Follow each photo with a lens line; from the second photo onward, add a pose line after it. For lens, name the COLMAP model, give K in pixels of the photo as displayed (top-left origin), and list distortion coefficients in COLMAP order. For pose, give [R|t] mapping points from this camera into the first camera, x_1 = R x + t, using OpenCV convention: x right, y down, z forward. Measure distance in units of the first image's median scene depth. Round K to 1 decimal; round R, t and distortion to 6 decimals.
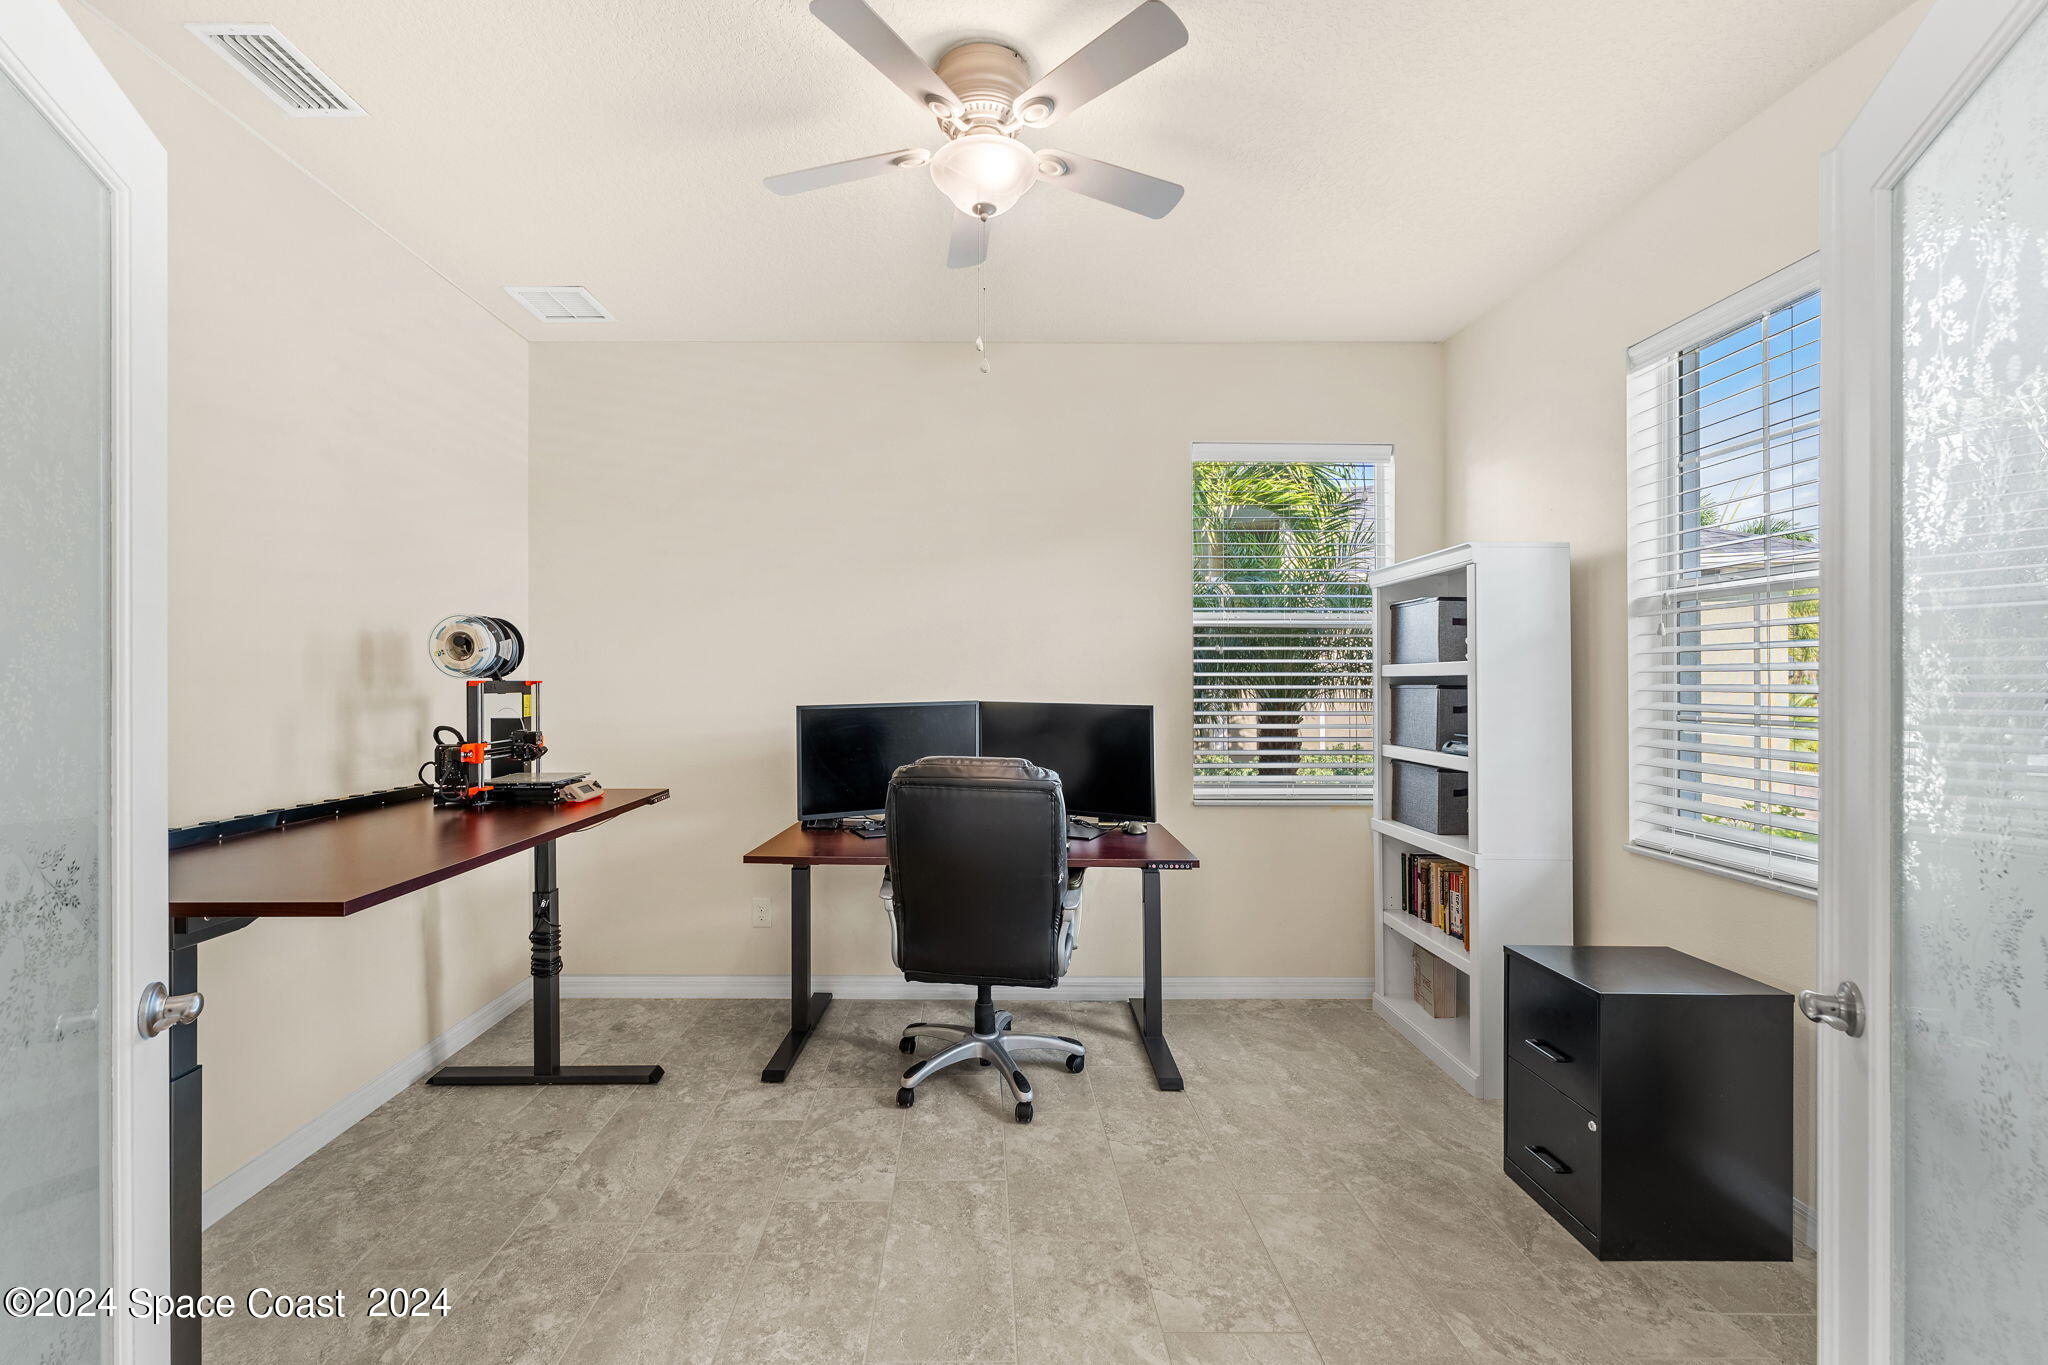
lens RADIAL K [[860.0, 0, 1024.0], [0, 860.0, 682.5], [0, 0, 1]] dist [-0.001768, -0.000088]
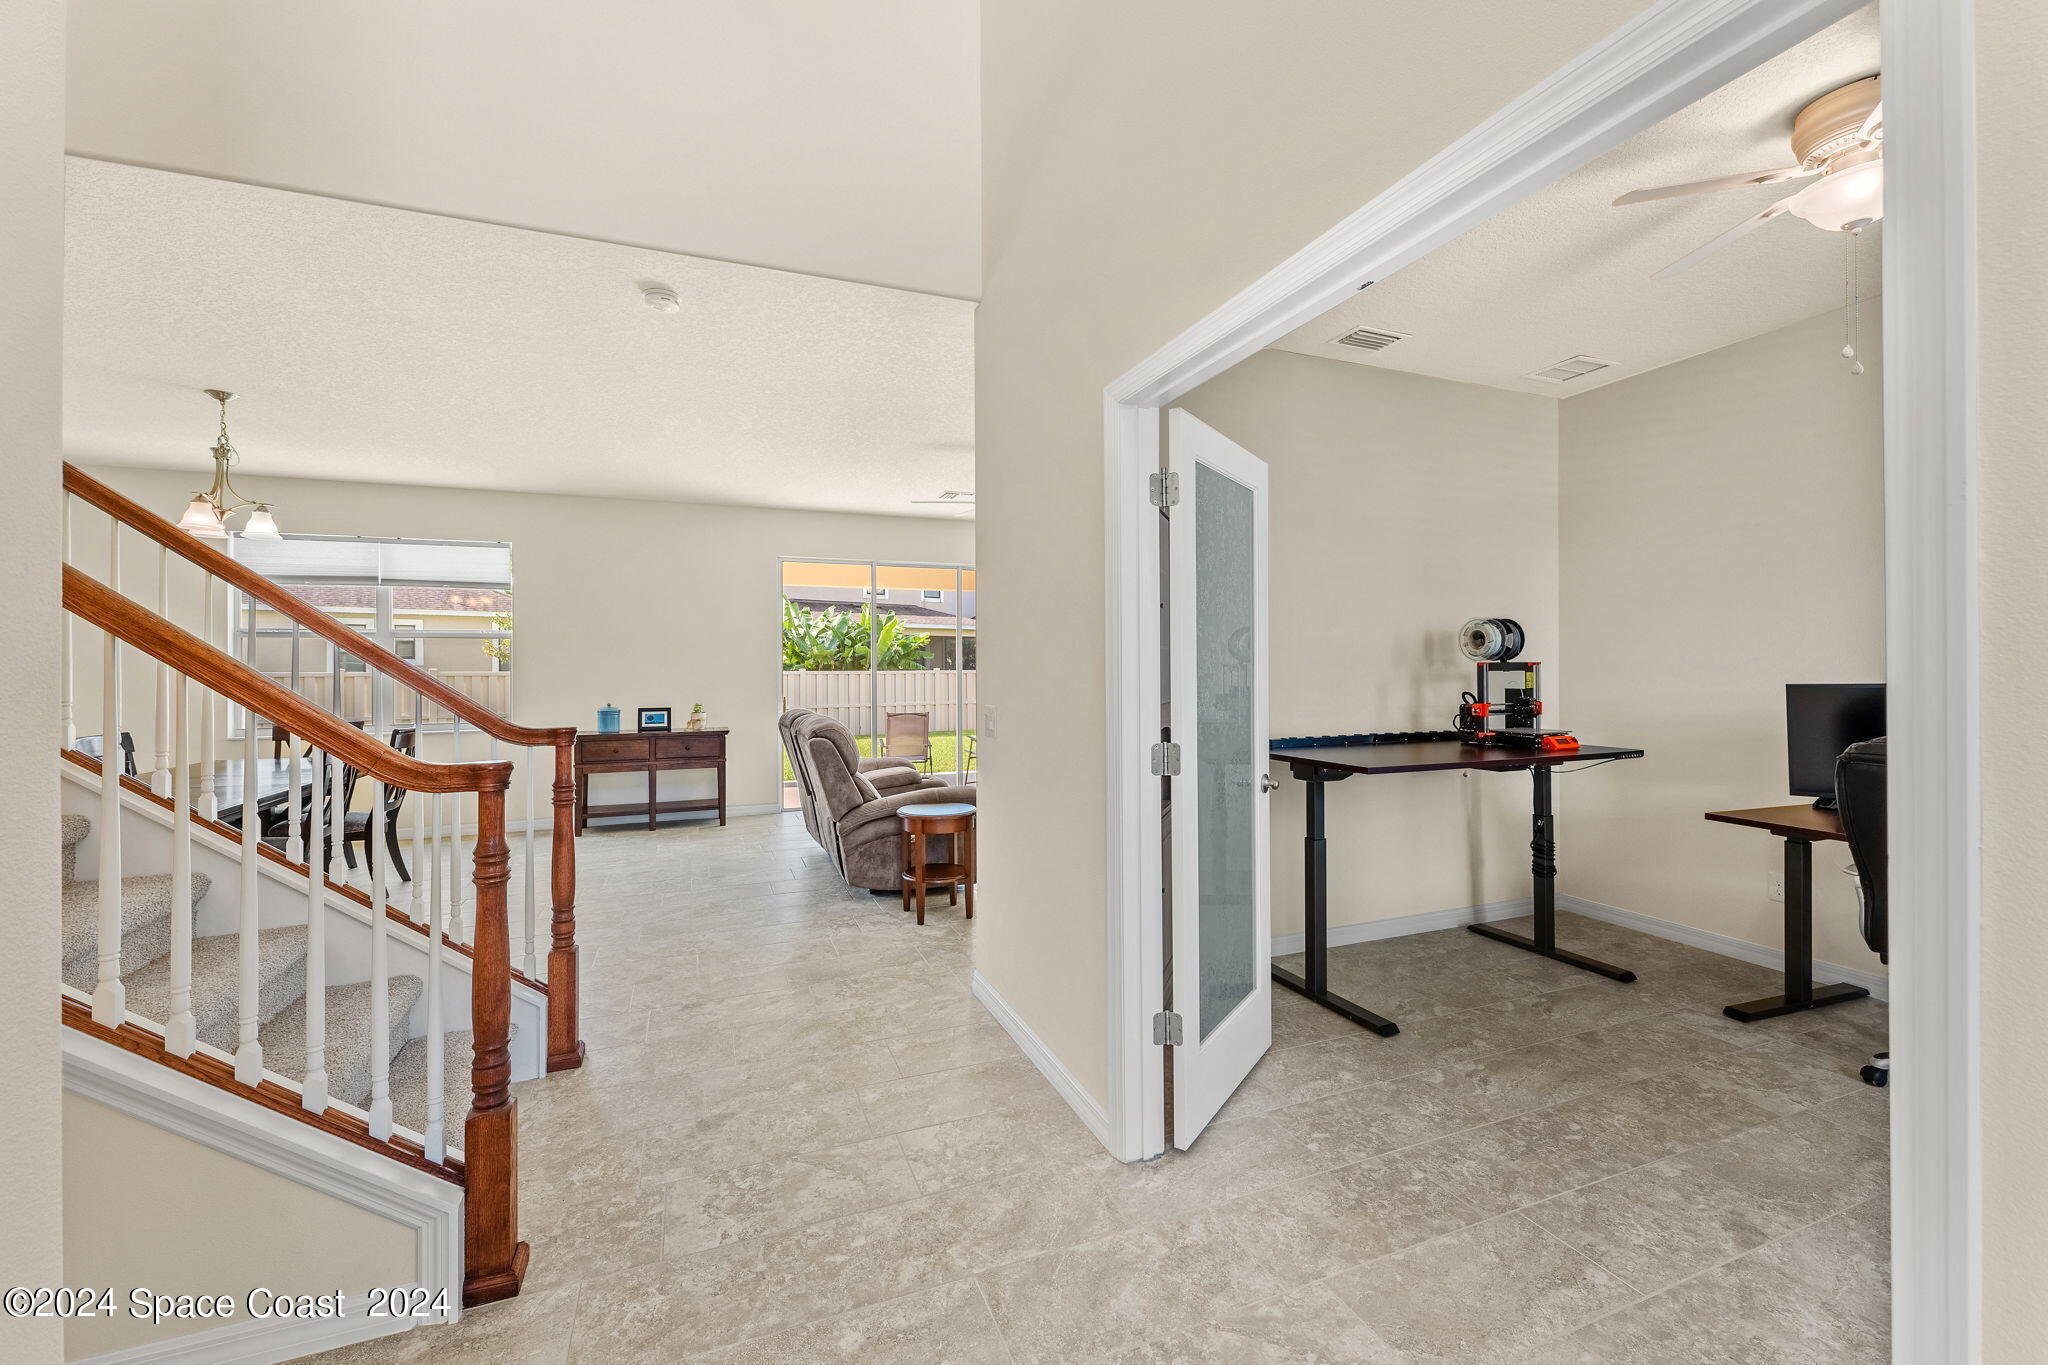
lens RADIAL K [[826.3, 0, 1022.9], [0, 826.3, 667.0], [0, 0, 1]] dist [0.001498, 0.000177]
pose [[0.357414, -0.003135, -0.933941, 0.400223], [0.006294, 0.999980, -0.000948, 0.002105], [0.933925, -0.005539, 0.357427, -0.258722]]
